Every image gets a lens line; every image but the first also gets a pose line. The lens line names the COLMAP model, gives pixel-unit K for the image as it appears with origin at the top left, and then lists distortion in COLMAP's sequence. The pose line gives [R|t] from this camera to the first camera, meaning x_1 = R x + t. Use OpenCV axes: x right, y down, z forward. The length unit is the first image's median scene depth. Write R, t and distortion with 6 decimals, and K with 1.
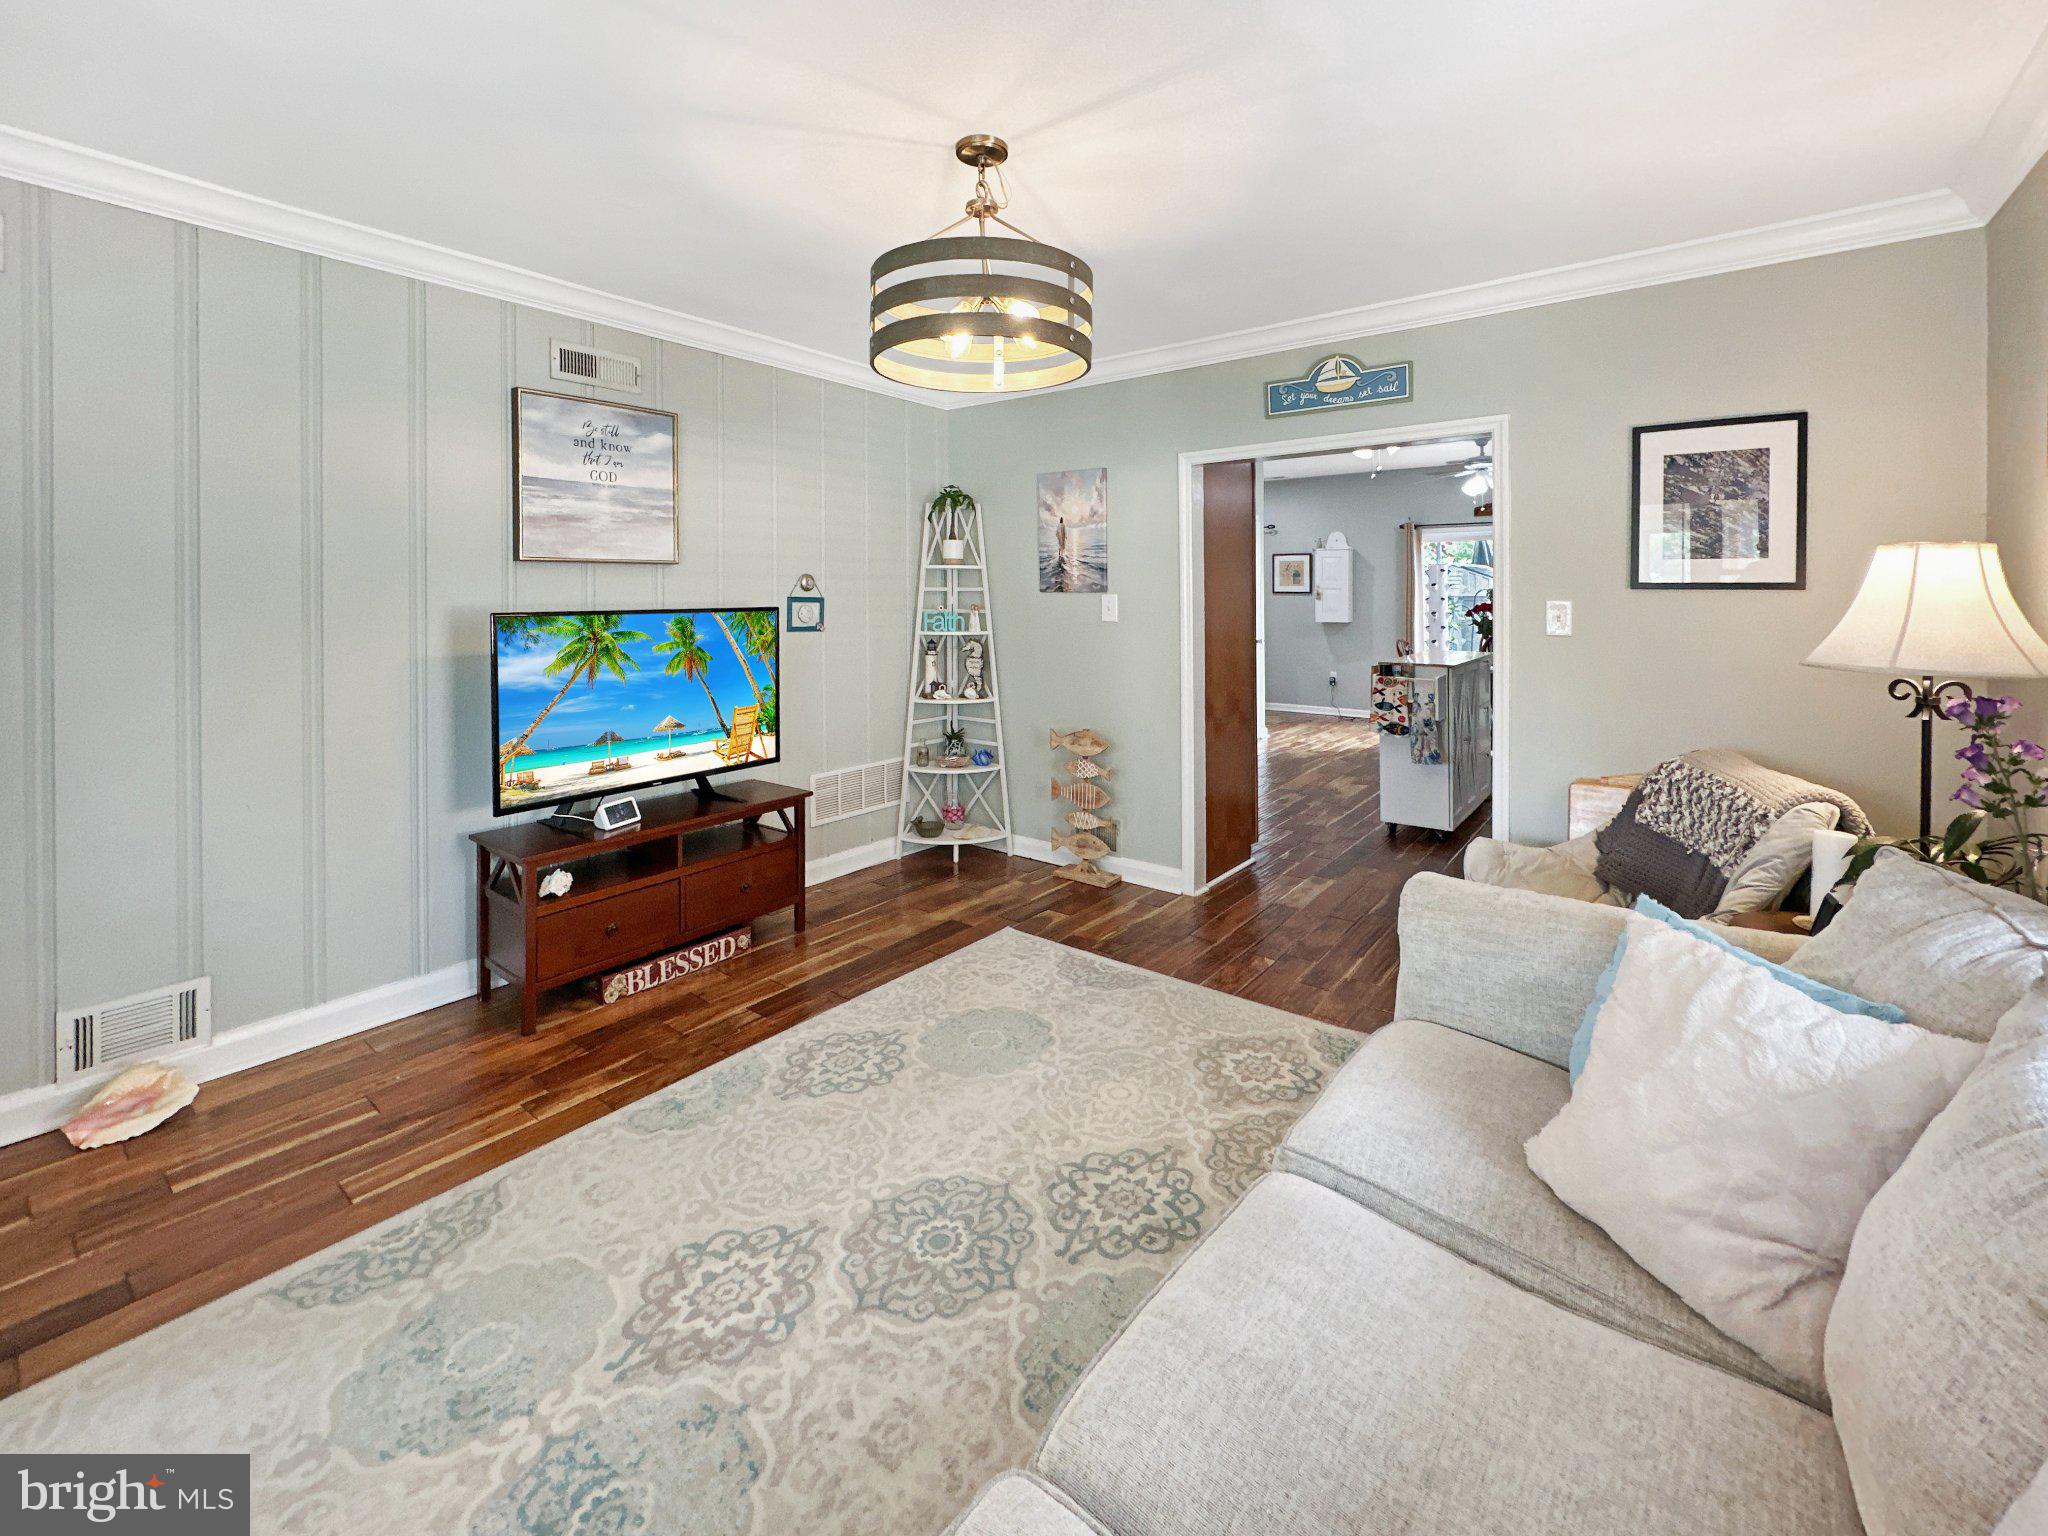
lens RADIAL K [[817.6, 0, 949.3], [0, 817.6, 779.9], [0, 0, 1]] dist [-0.000927, -0.000044]
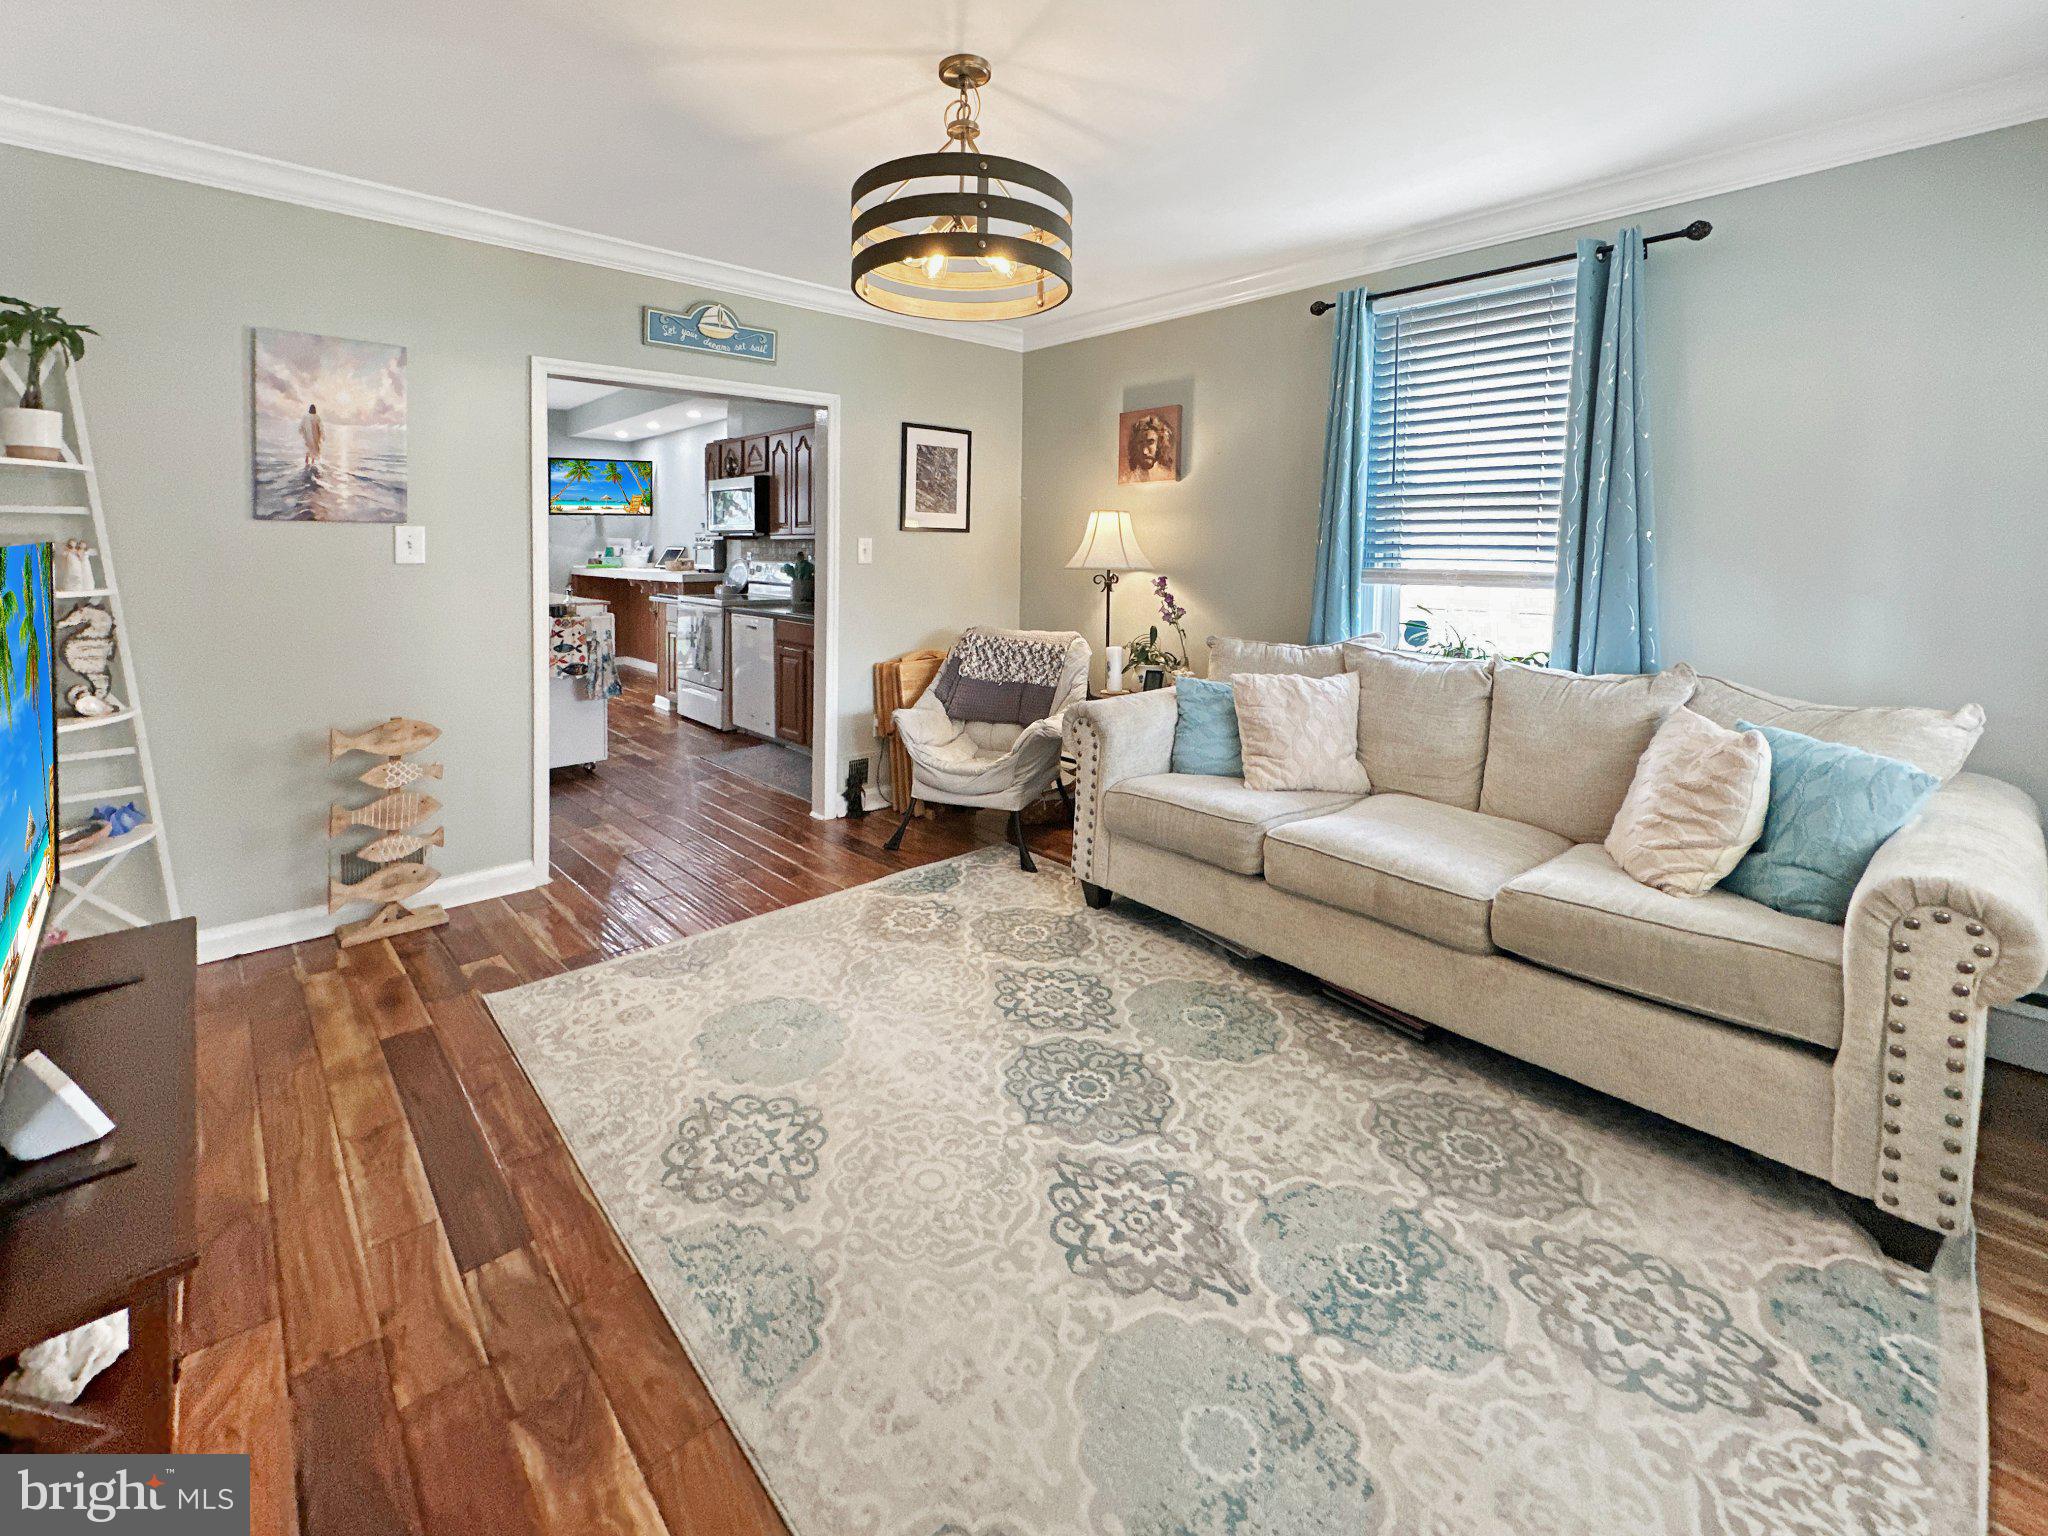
lens RADIAL K [[819.1, 0, 1024.7], [0, 819.1, 776.8], [0, 0, 1]] dist [-0.001600, 0.000150]
pose [[0.170721, -0.264112, 0.949262, -0.750774], [0.210833, 0.950884, 0.226646, -0.102459], [-0.962499, 0.161443, 0.218019, 0.560504]]
